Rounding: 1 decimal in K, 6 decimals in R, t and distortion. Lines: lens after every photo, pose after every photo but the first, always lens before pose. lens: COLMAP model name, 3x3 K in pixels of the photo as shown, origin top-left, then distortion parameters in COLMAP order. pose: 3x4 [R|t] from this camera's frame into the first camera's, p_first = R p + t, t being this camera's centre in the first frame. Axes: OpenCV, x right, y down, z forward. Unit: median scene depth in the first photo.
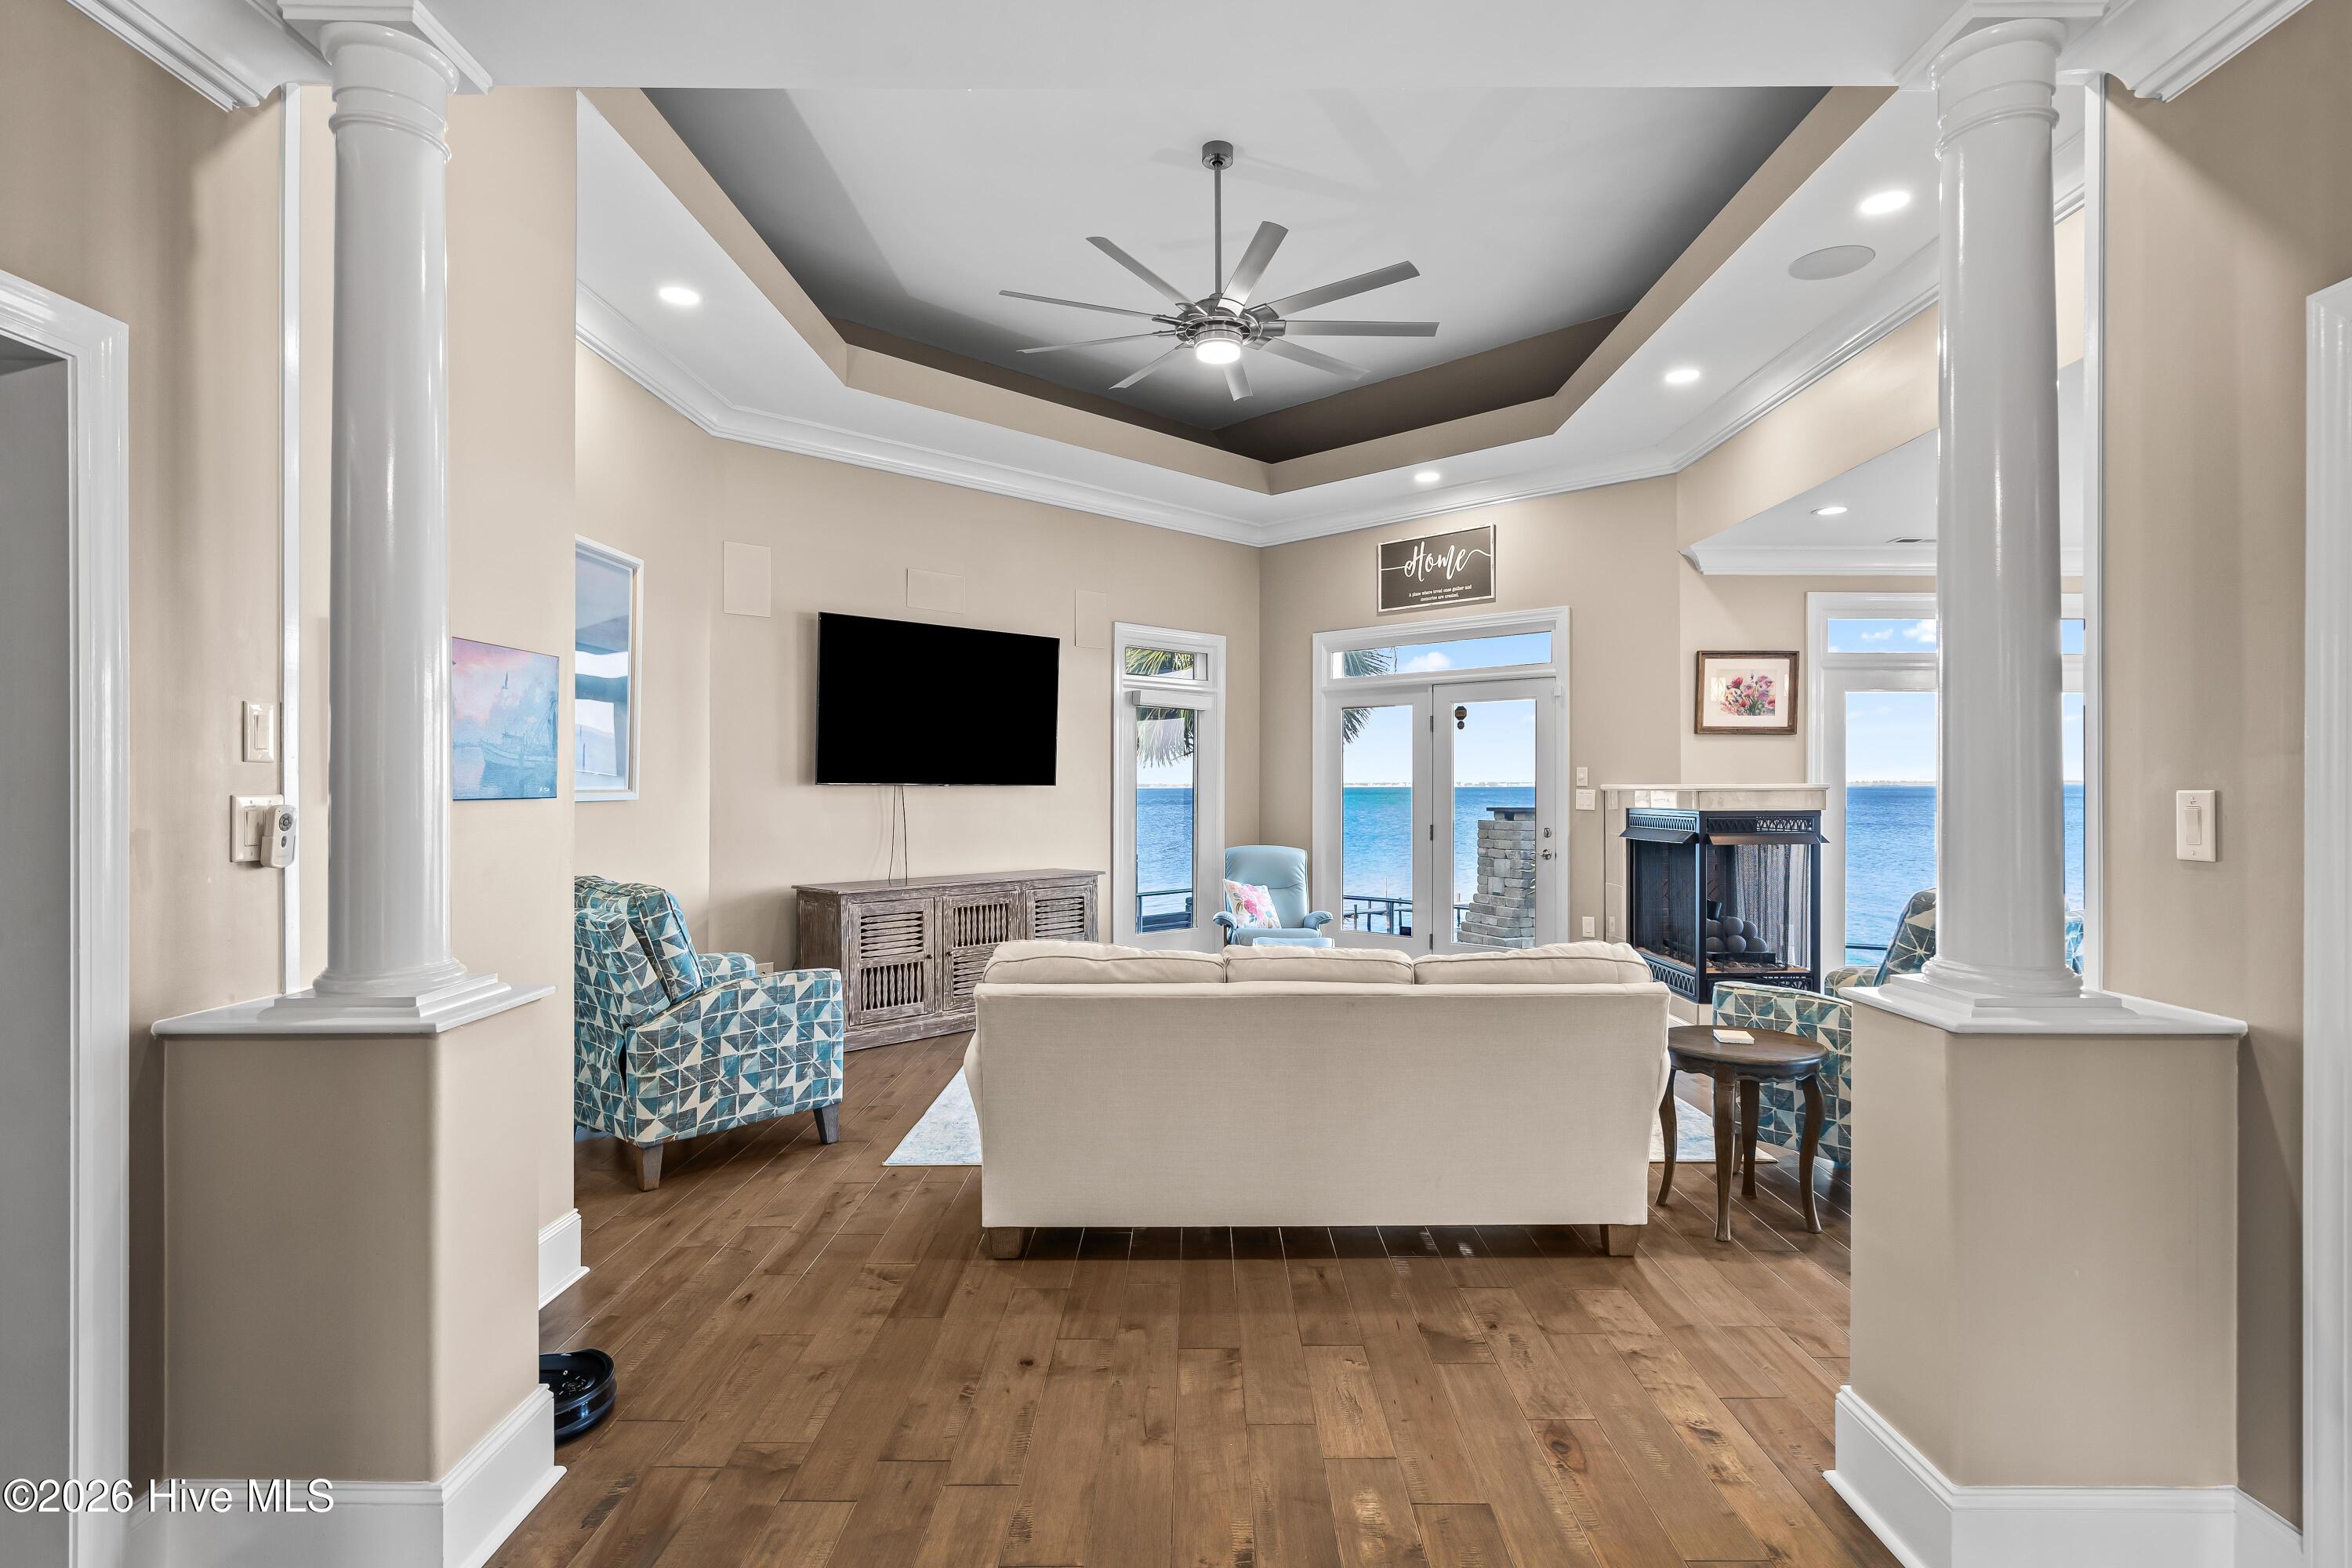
lens RADIAL K [[1234.7, 0, 1187.3], [0, 1234.7, 794.3], [0, 0, 1]] dist [0.011239, 0.000217]
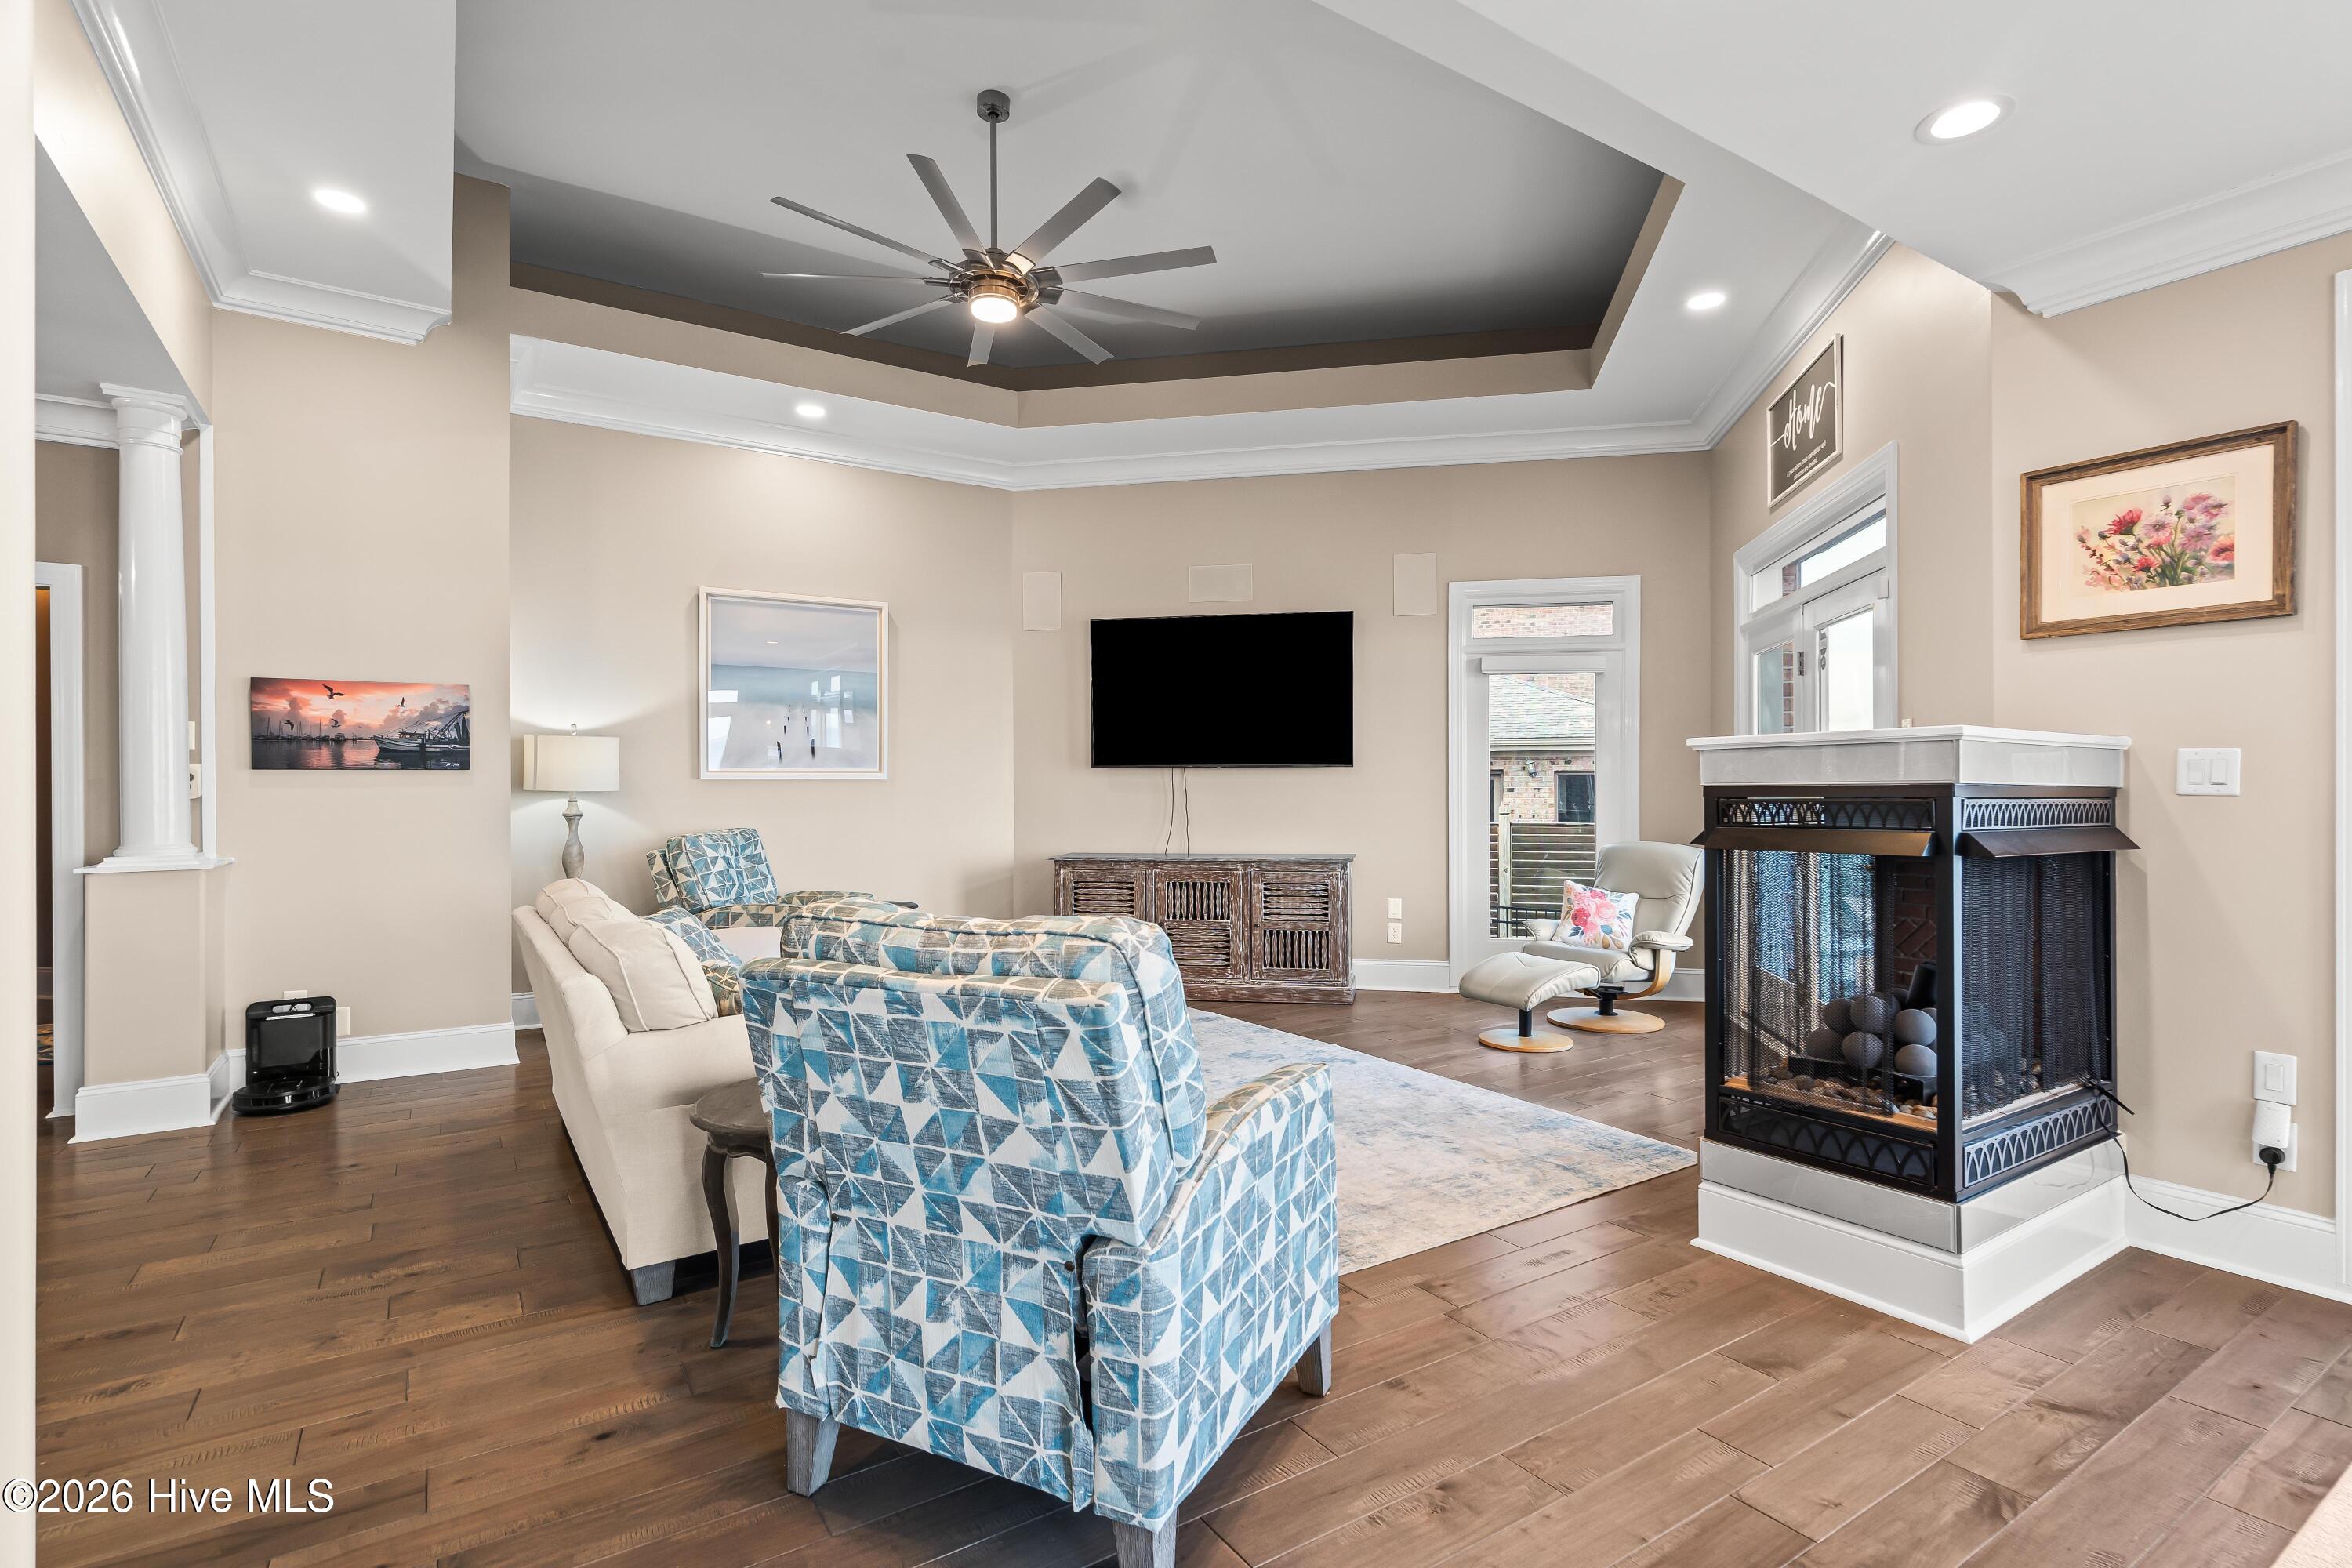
lens RADIAL K [[1144.4, 0, 1183.5], [0, 1144.4, 783.7], [0, 0, 1]] dist [0.001791, 0.001048]
pose [[0.536493, -0.004832, -0.843891, 0.620679], [-0.003713, 0.999960, -0.008087, 0.014773], [0.843896, 0.007472, 0.536454, 0.461175]]
